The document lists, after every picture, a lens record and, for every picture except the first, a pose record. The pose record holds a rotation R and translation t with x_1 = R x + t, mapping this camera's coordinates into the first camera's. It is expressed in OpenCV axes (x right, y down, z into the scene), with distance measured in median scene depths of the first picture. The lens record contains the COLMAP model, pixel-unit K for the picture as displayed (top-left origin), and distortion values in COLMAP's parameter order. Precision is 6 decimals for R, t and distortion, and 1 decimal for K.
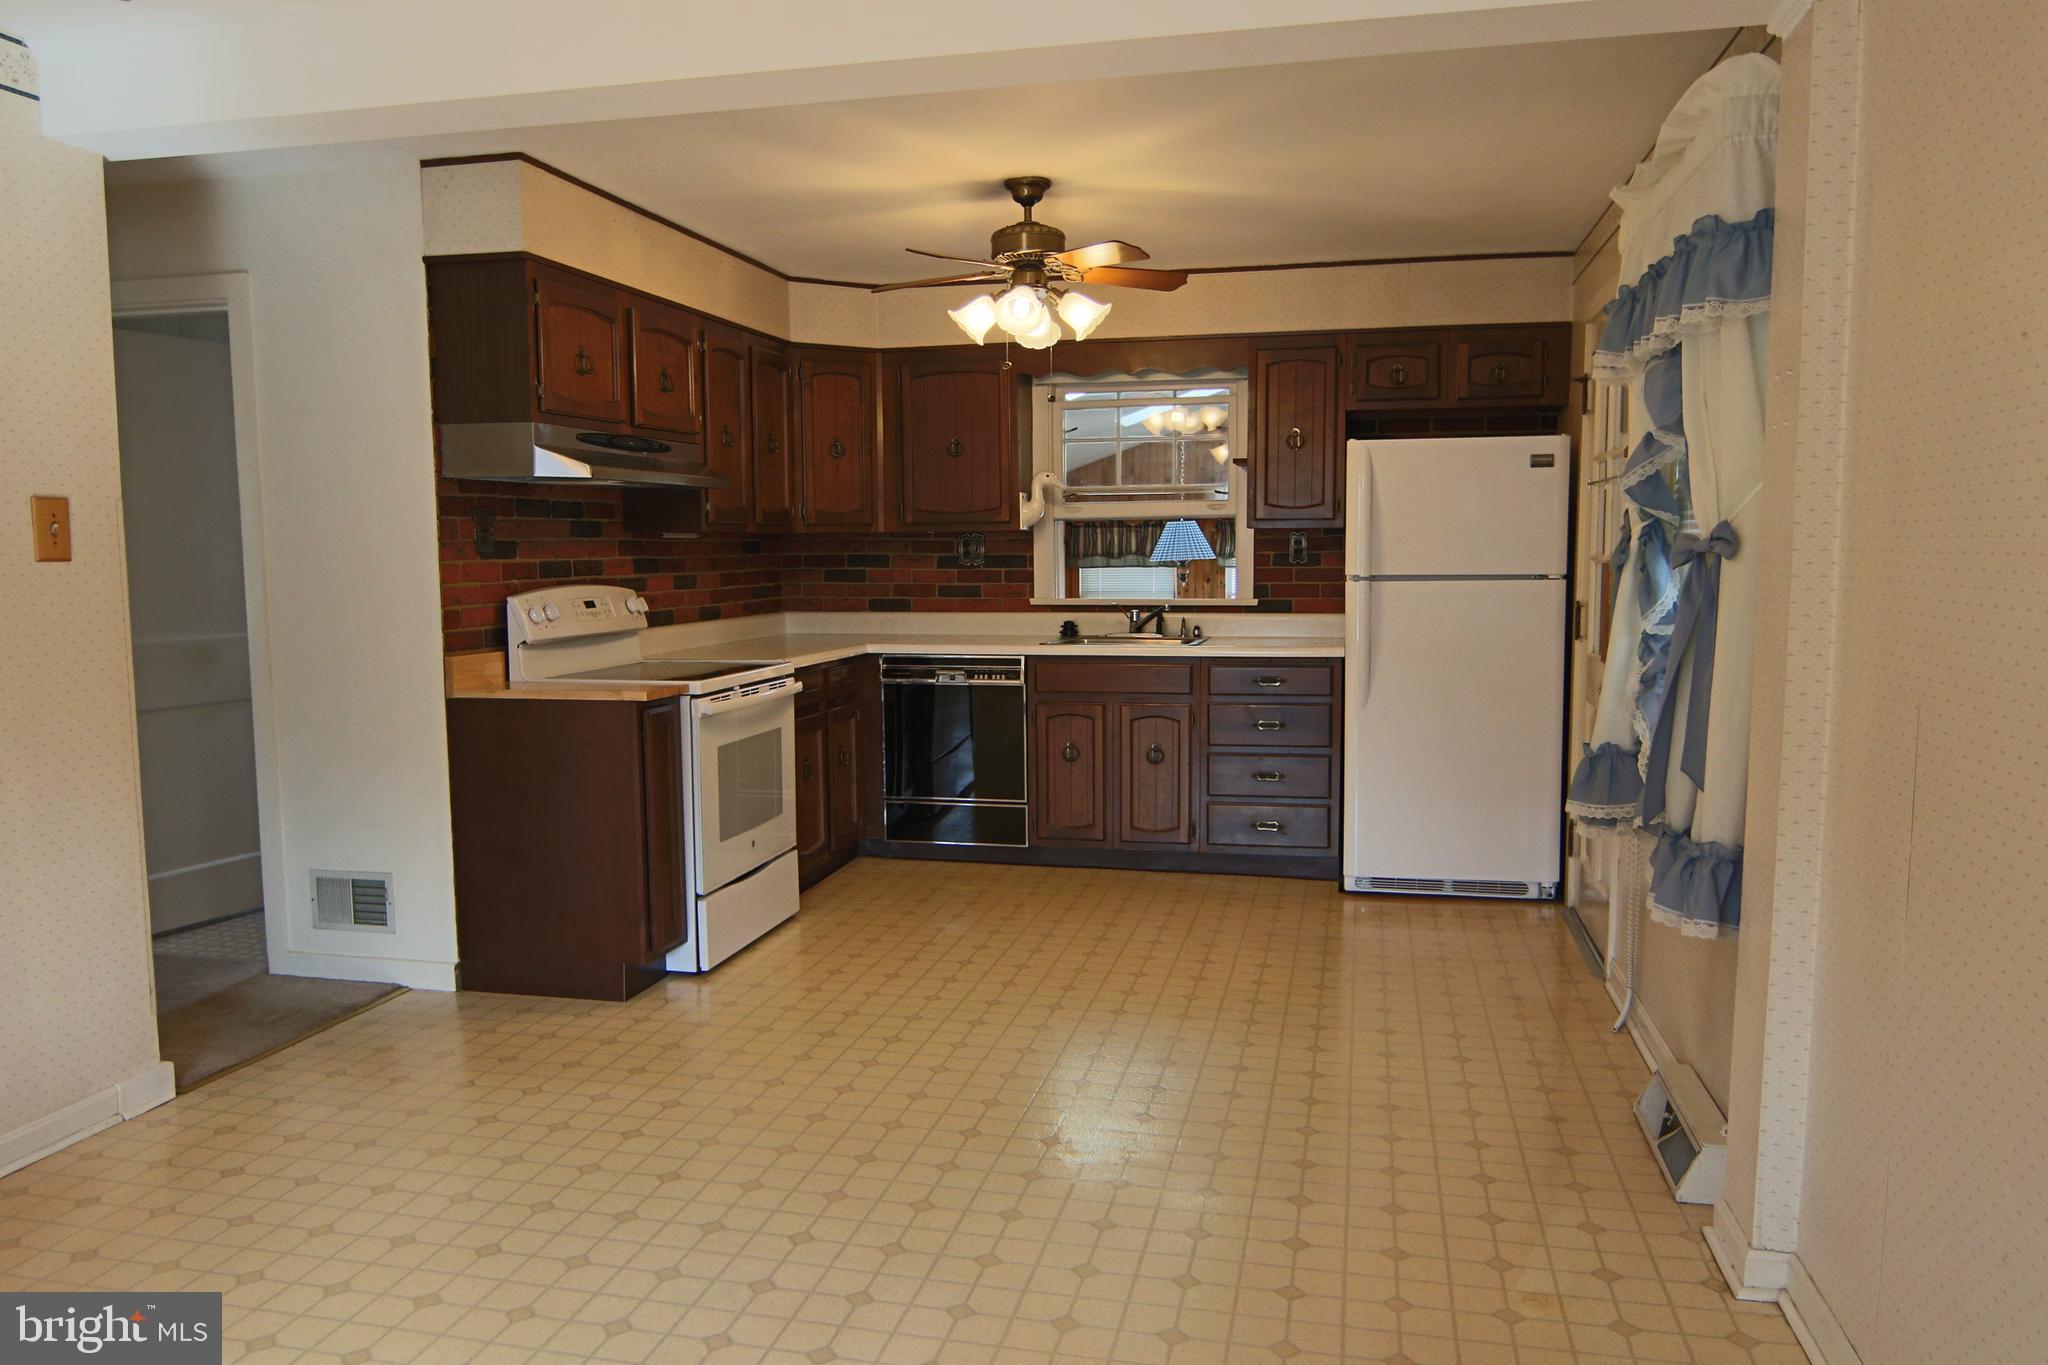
lens RADIAL K [[1454.4, 0, 1019.1], [0, 1454.4, 697.7], [0, 0, 1]] dist [-0.009352, 0.001673]
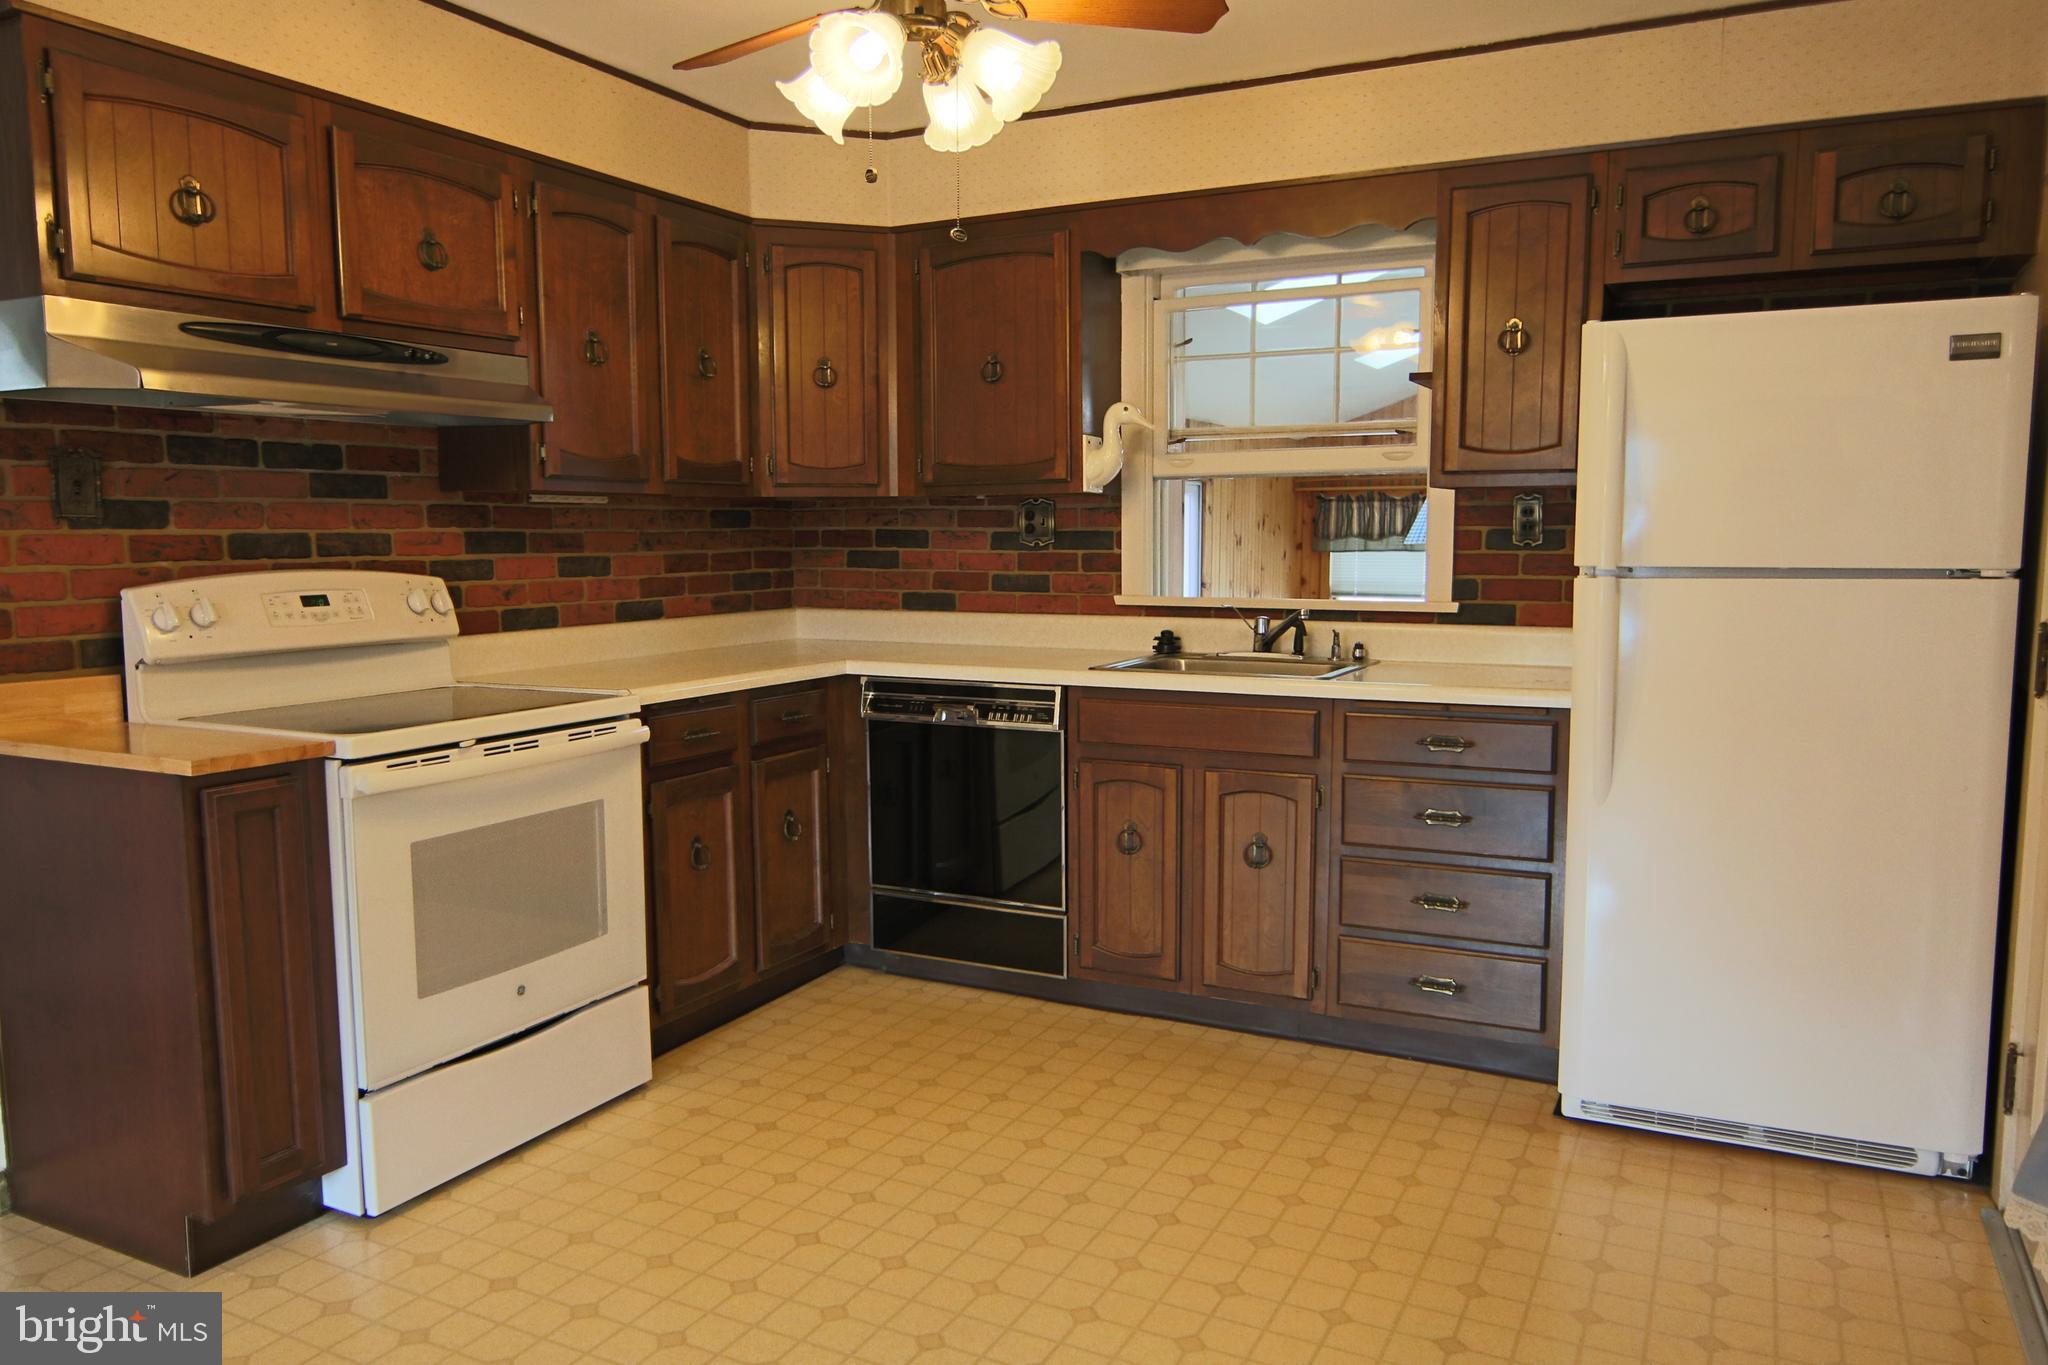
lens RADIAL K [[1454.4, 0, 1019.1], [0, 1454.4, 697.7], [0, 0, 1]] dist [-0.009352, 0.001673]
pose [[0.971312, 0.030845, -0.235799, 0.141665], [-0.028116, 0.999493, 0.014928, -0.033890], [0.236140, -0.007870, 0.971687, 0.382371]]
